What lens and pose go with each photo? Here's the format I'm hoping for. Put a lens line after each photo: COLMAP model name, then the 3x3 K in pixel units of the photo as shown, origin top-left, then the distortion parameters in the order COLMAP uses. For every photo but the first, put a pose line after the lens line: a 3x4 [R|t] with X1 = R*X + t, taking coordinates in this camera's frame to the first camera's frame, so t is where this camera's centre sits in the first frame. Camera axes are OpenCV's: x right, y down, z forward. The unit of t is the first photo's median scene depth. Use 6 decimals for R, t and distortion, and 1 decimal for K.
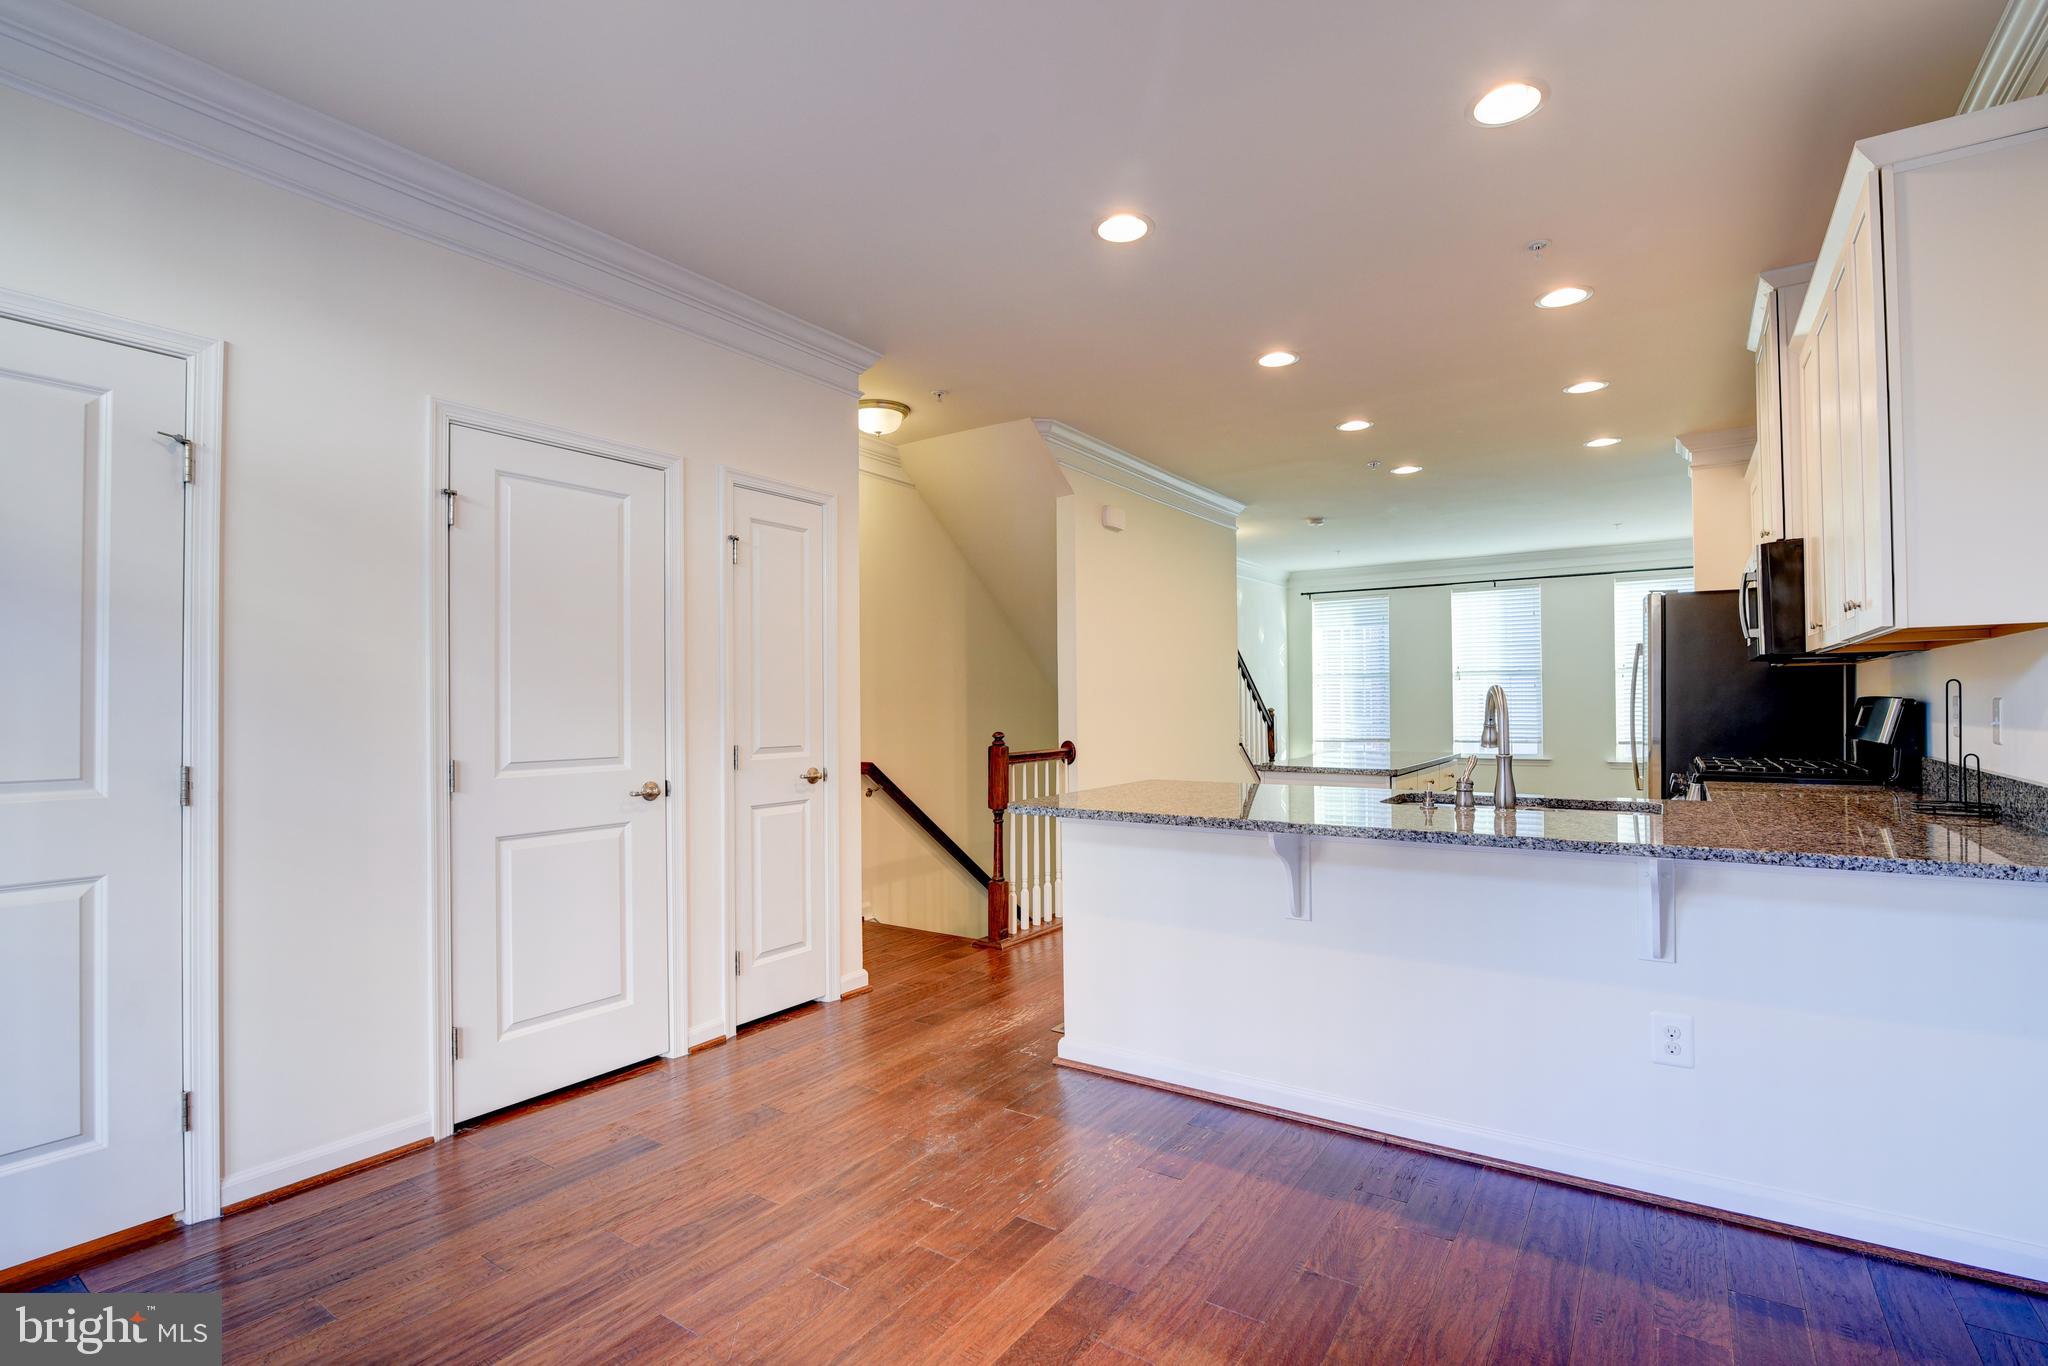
lens RADIAL K [[937.9, 0, 1013.7], [0, 937.9, 698.5], [0, 0, 1]] dist [-0.023099, 0.002613]
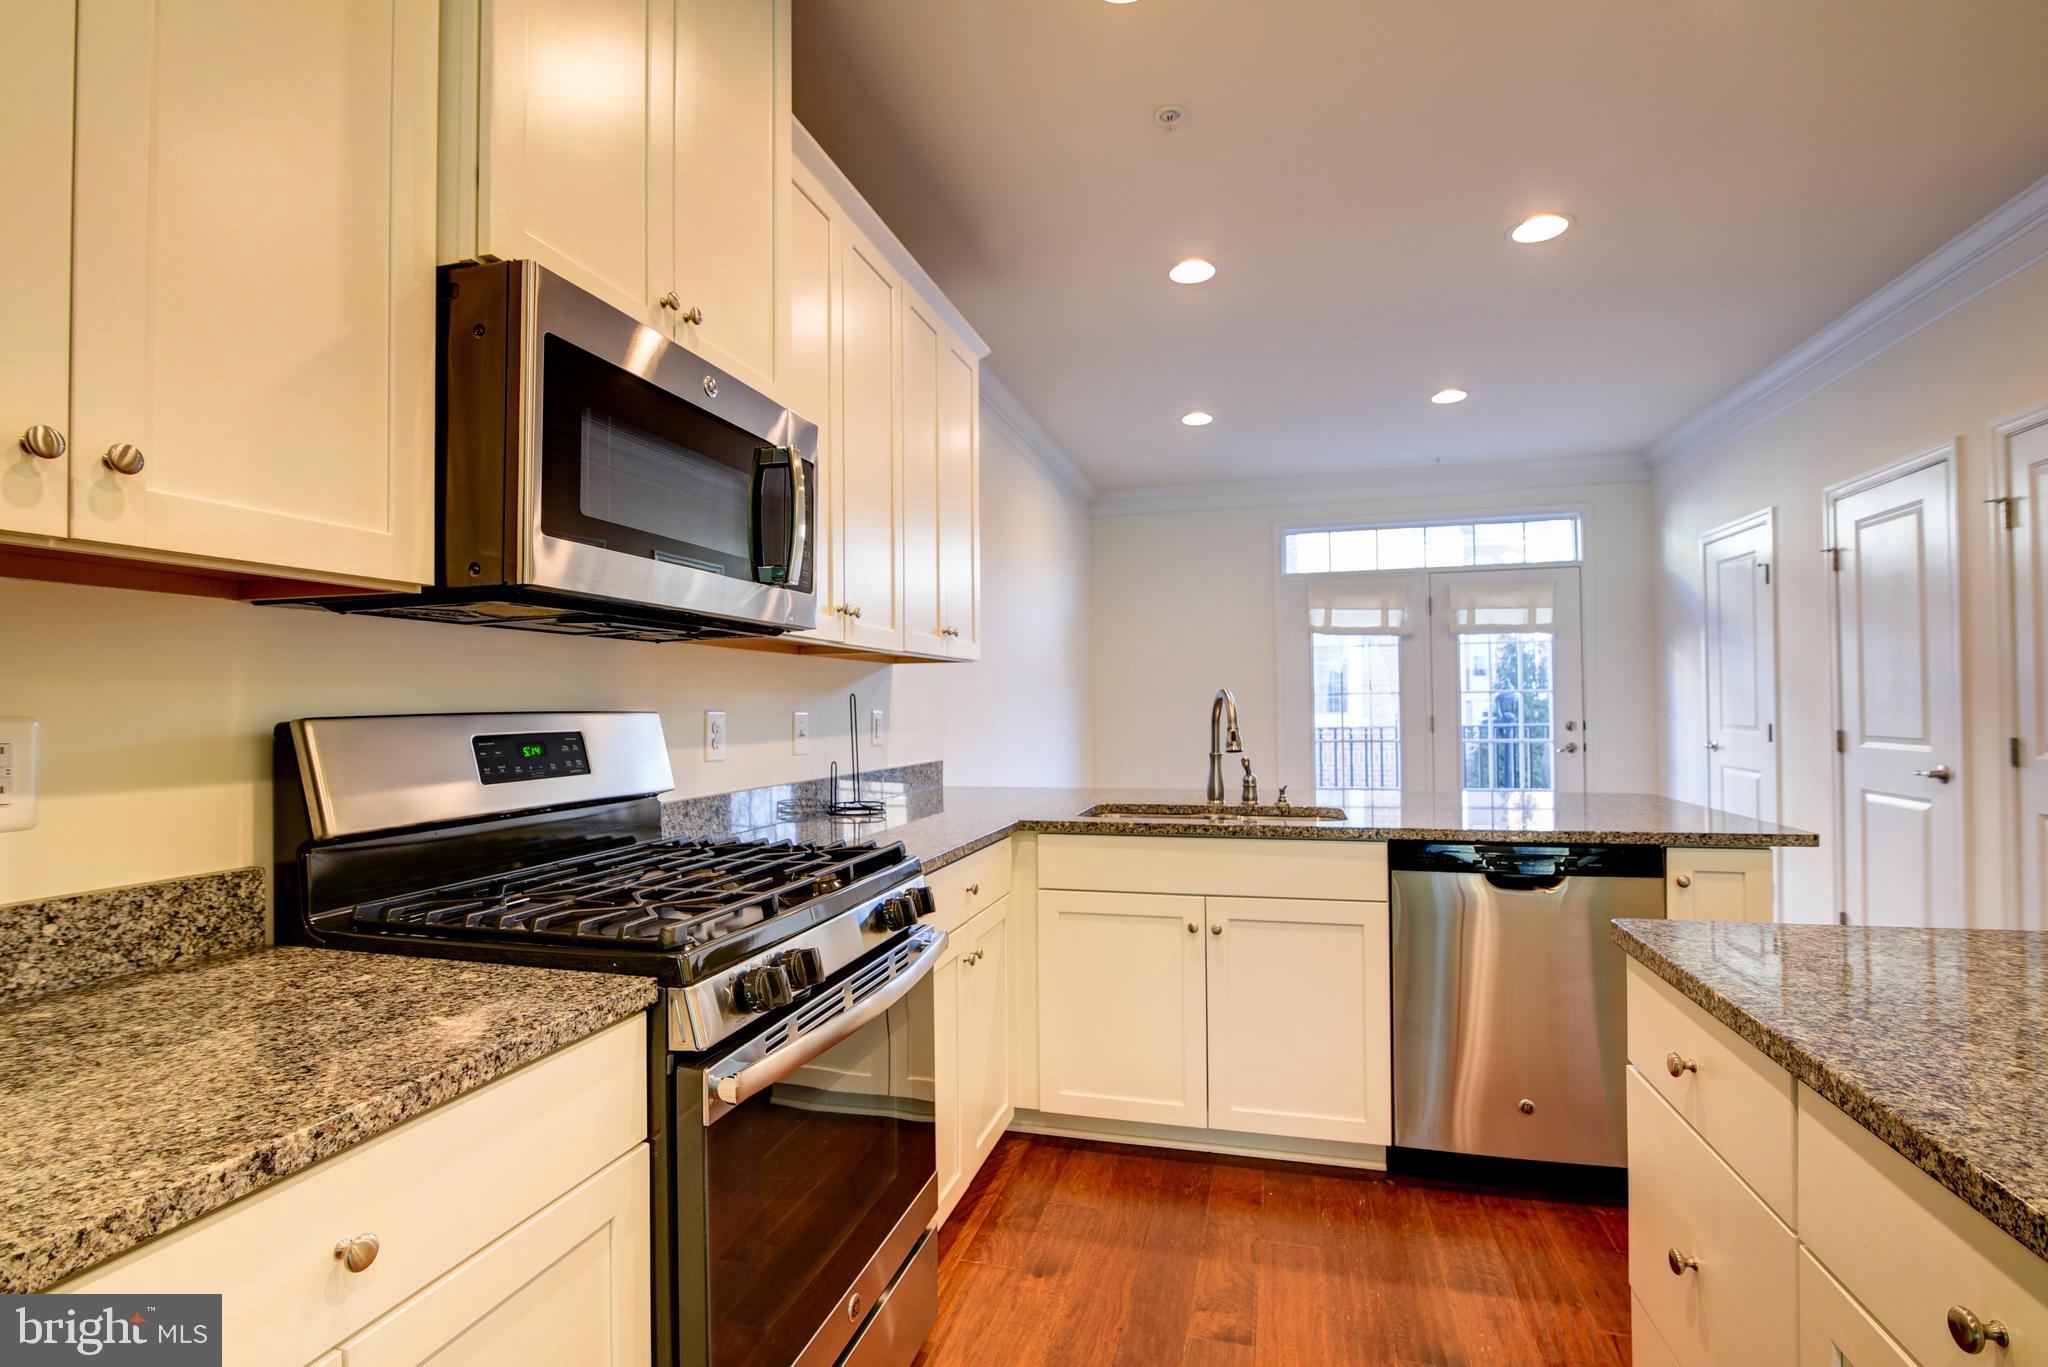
lens RADIAL K [[937.9, 0, 1022.3], [0, 937.9, 686.5], [0, 0, 1]] dist [-0.023099, 0.002613]
pose [[-0.938561, 0.013145, -0.344864, 0.842801], [0.022918, 0.999443, -0.024275, 0.001878], [0.344353, -0.030687, -0.938339, 1.481069]]
